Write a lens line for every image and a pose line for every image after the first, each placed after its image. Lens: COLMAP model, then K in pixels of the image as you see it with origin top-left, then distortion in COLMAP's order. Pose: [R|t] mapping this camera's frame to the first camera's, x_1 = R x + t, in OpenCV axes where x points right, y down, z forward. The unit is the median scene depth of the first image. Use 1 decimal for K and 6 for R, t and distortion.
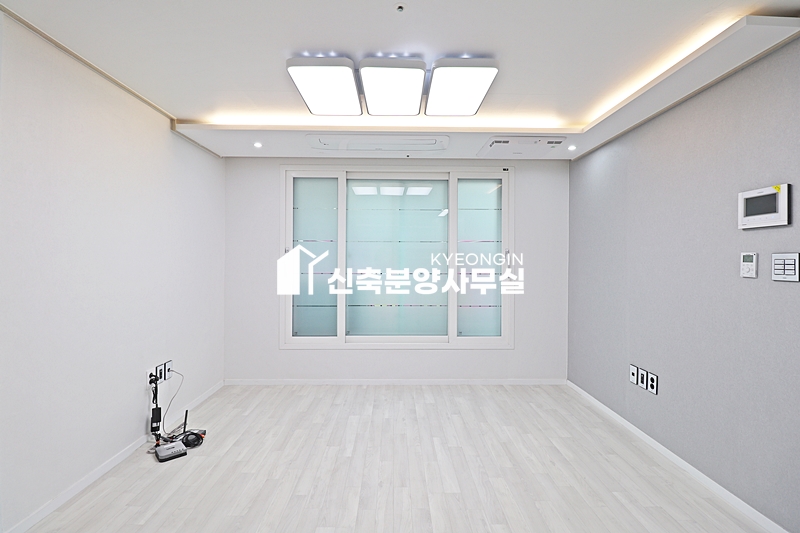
lens RADIAL K [[373.0, 0, 397.9], [0, 373.0, 258.4], [0, 0, 1]] dist [0.000357, -0.013608]
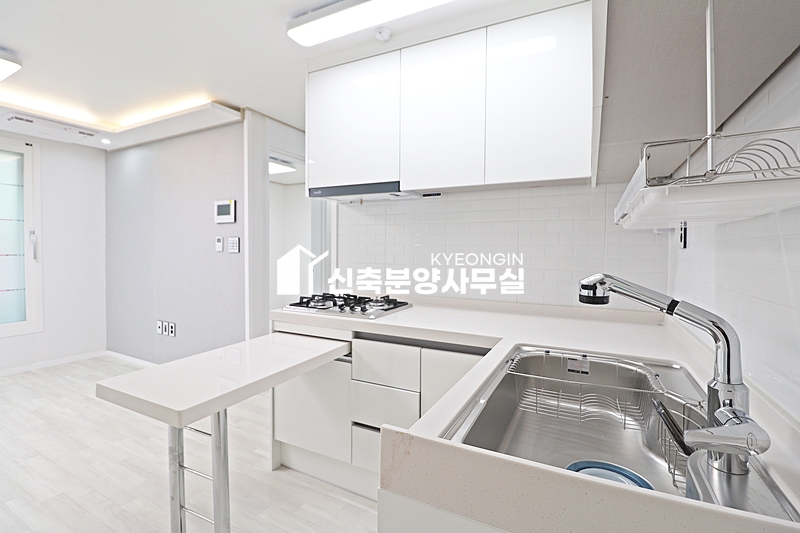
lens RADIAL K [[369.8, 0, 398.2], [0, 369.8, 260.7], [0, 0, 1]] dist [-0.001370, -0.012112]
pose [[0.478336, -0.026571, 0.877775, -0.104516], [-0.012291, 0.999242, 0.036946, 0.013292], [-0.878091, -0.028462, 0.477647, -0.354380]]
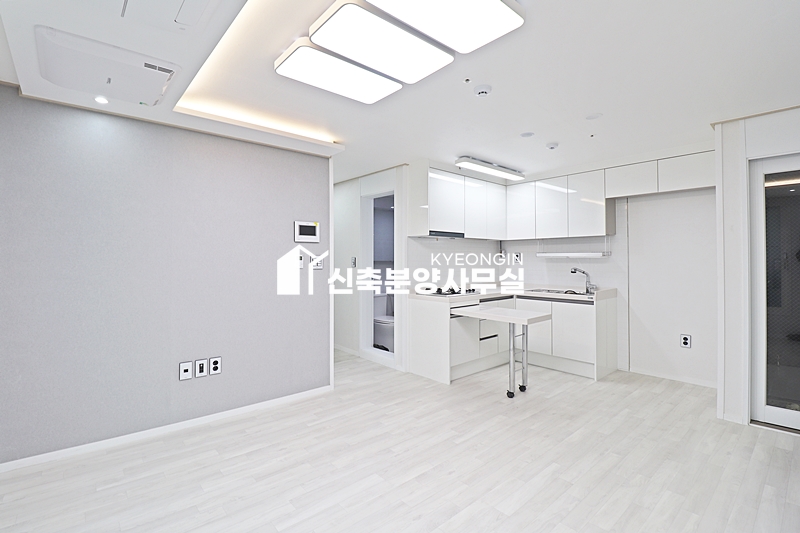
lens RADIAL K [[369.8, 0, 398.2], [0, 369.8, 260.7], [0, 0, 1]] dist [-0.001370, -0.012112]
pose [[-0.648112, -0.003734, 0.761536, -0.481991], [-0.006465, 0.999979, -0.000599, 0.007012], [-0.761518, -0.005311, -0.648122, 1.151316]]
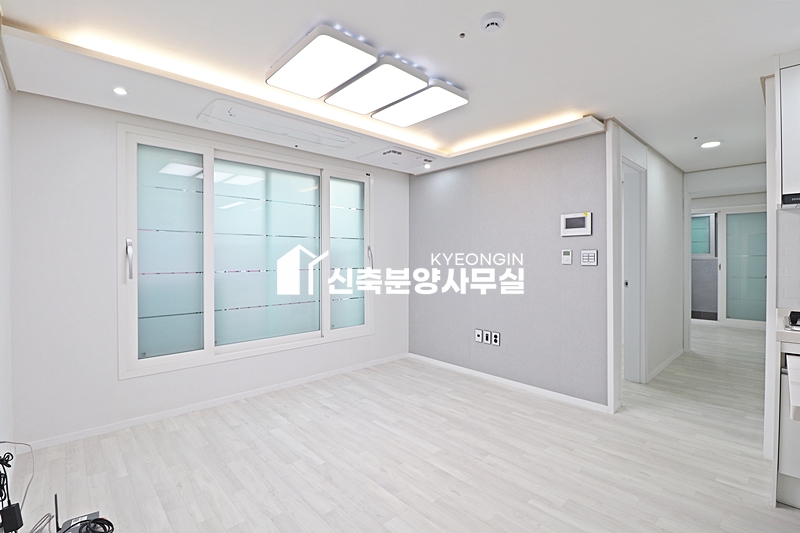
lens RADIAL K [[369.8, 0, 398.2], [0, 369.8, 260.7], [0, 0, 1]] dist [-0.001370, -0.012112]
pose [[0.743768, -0.009945, 0.668364, -0.503633], [0.002033, 0.999918, 0.012616, 0.007431], [-0.668435, -0.008024, 0.743727, 0.152617]]
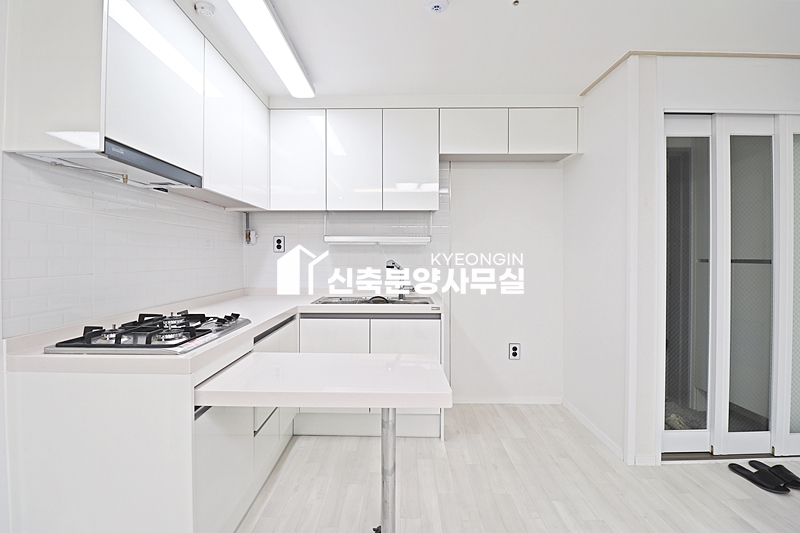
lens RADIAL K [[373.0, 0, 397.9], [0, 373.0, 258.4], [0, 0, 1]] dist [0.000357, -0.013608]
pose [[-0.999592, -0.005958, 0.027921, 0.151659], [-0.005981, 0.999982, -0.000734, 0.026874], [-0.027916, -0.000901, -0.999610, 0.576416]]
